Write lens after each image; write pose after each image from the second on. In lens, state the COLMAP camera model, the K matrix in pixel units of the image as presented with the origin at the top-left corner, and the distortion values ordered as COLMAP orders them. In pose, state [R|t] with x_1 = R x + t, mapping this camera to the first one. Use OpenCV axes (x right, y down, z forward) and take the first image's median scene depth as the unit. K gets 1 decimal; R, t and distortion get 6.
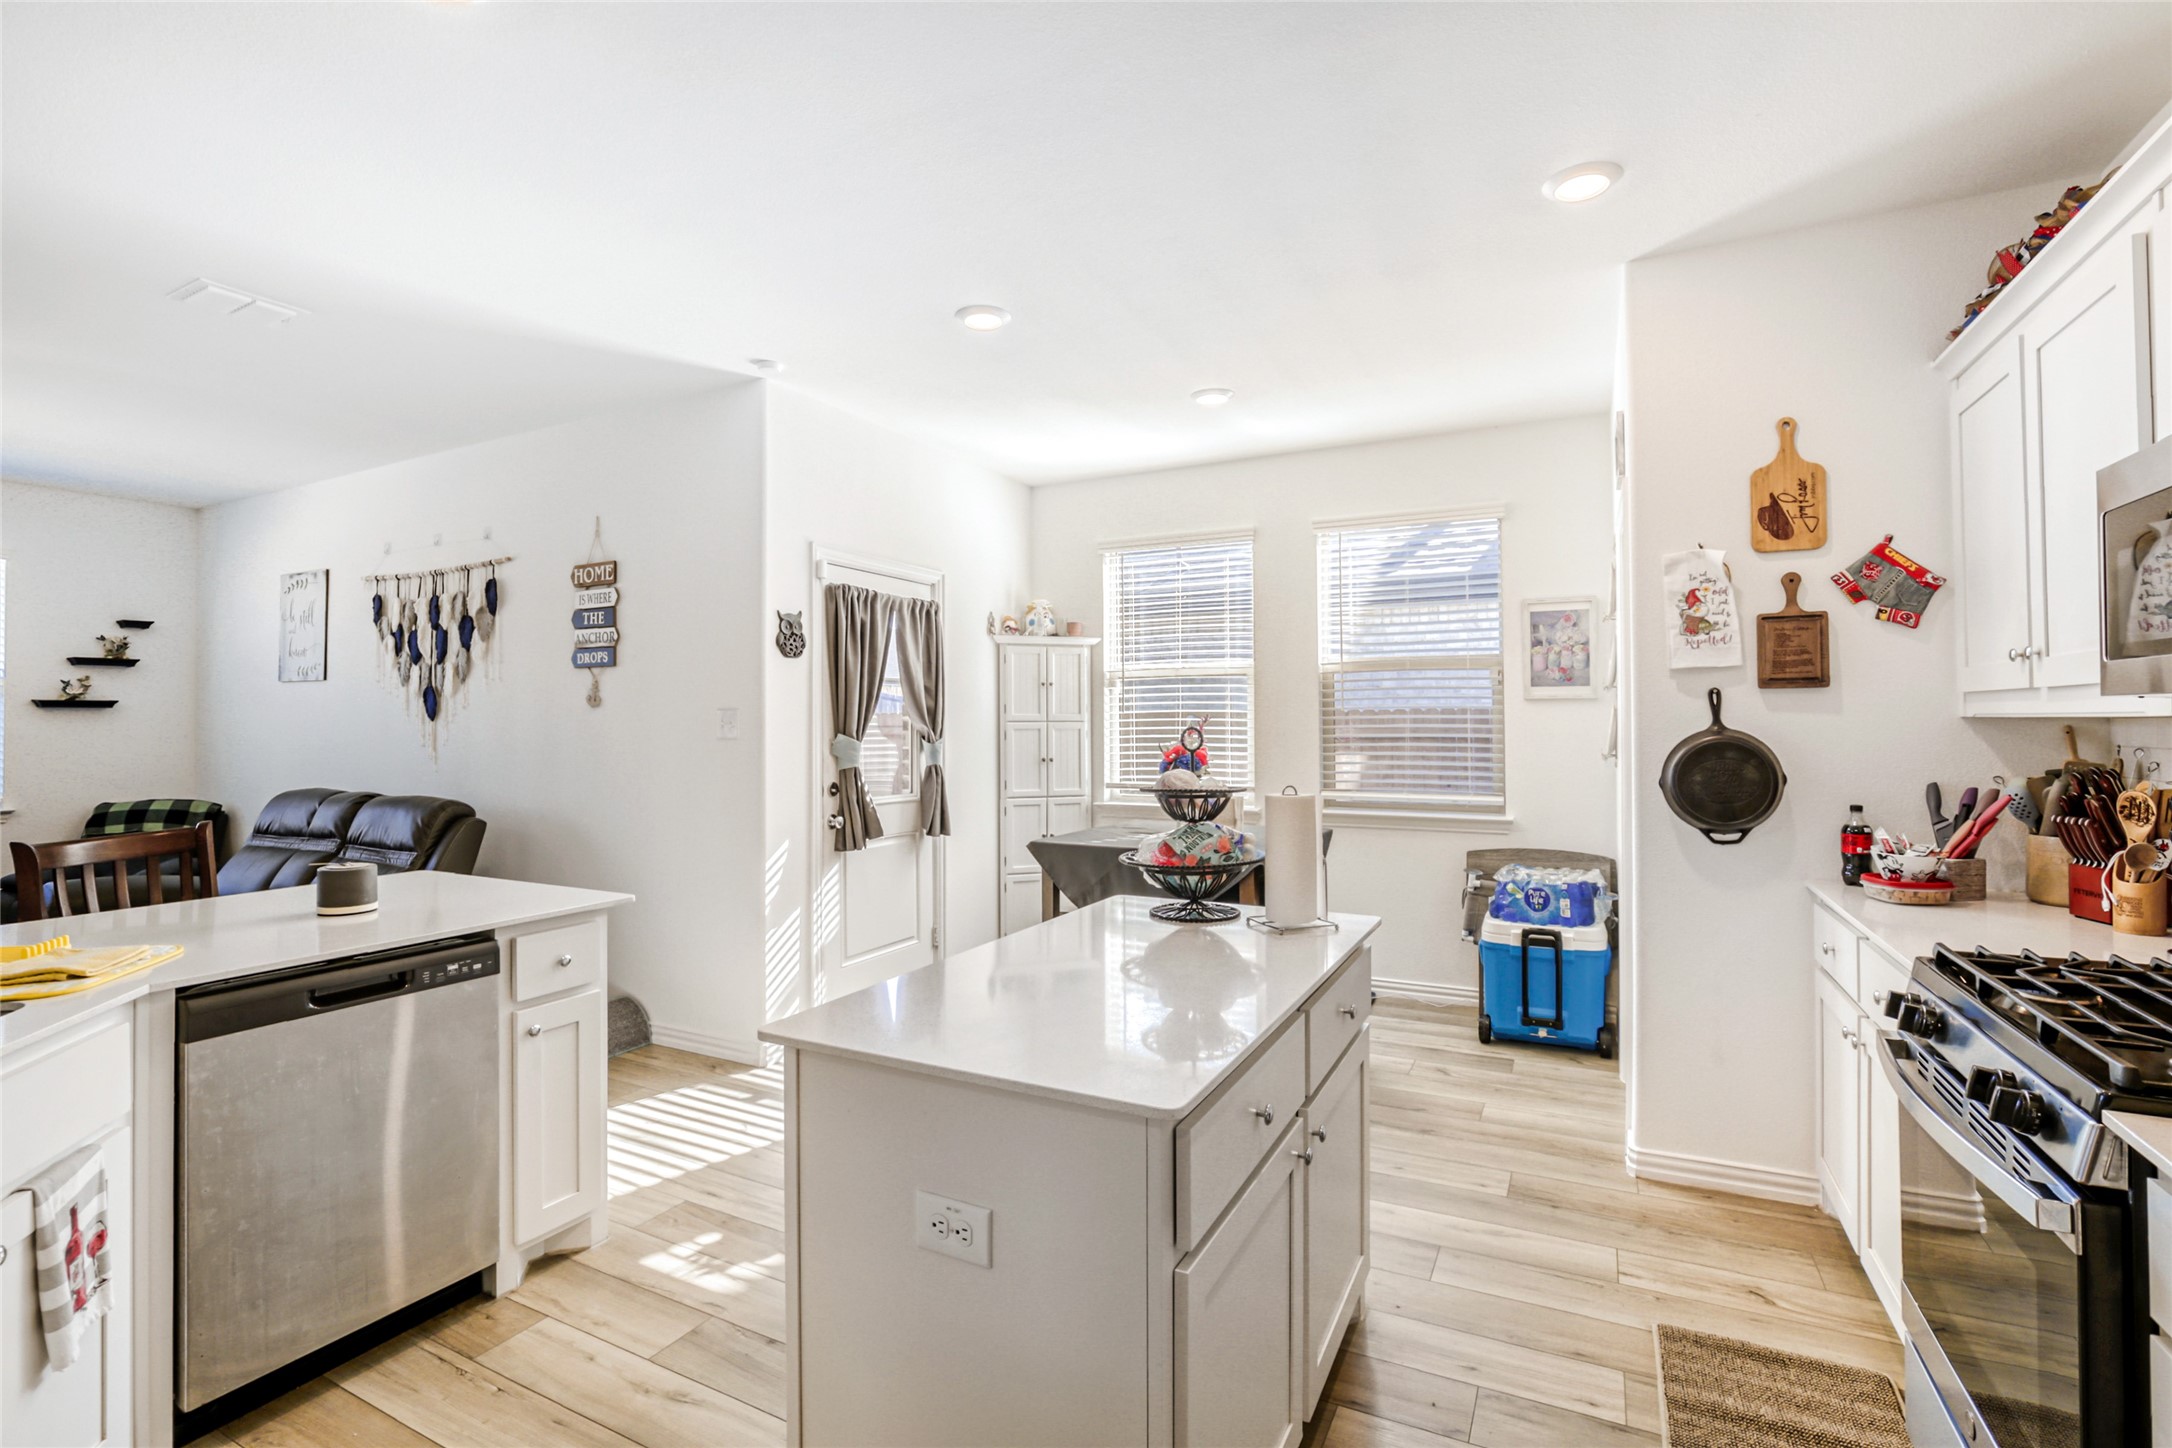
lens RADIAL K [[998.7, 0, 1083.9], [0, 998.7, 711.9], [0, 0, 1]] dist [-0.024094, -0.000602]
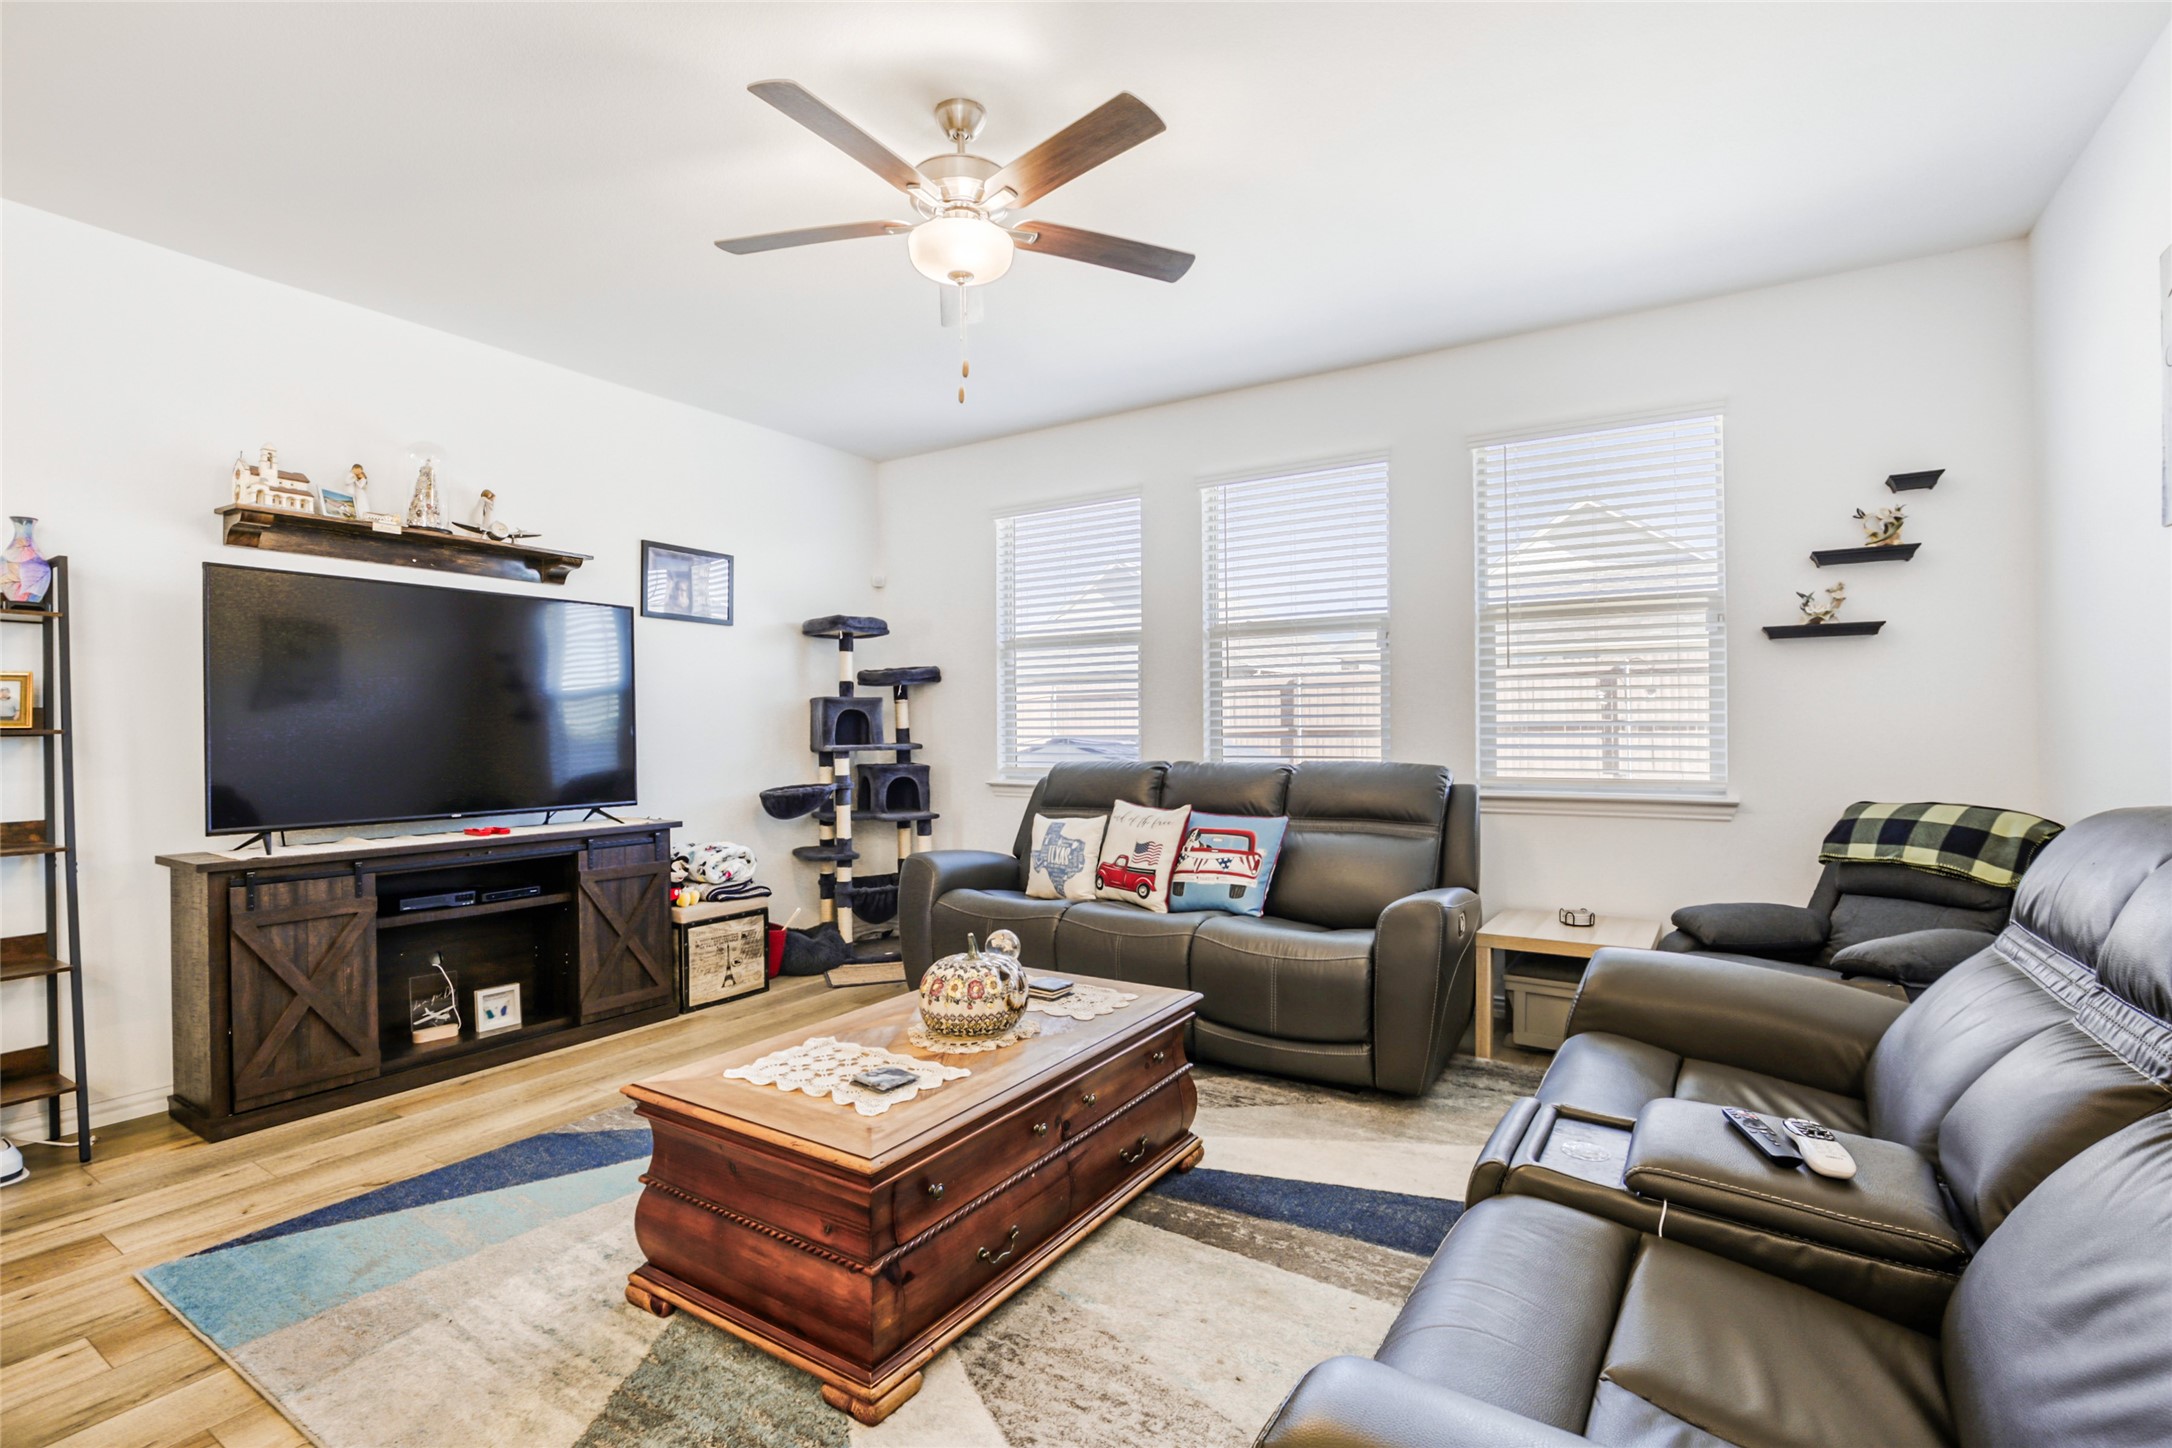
lens RADIAL K [[998.7, 0, 1094.1], [0, 998.7, 713.6], [0, 0, 1]] dist [-0.024094, -0.000602]
pose [[-0.088714, 0.016869, -0.995914, -0.383818], [0.013068, 0.999790, 0.015771, 0.027433], [0.995971, -0.011615, -0.088916, 0.595333]]
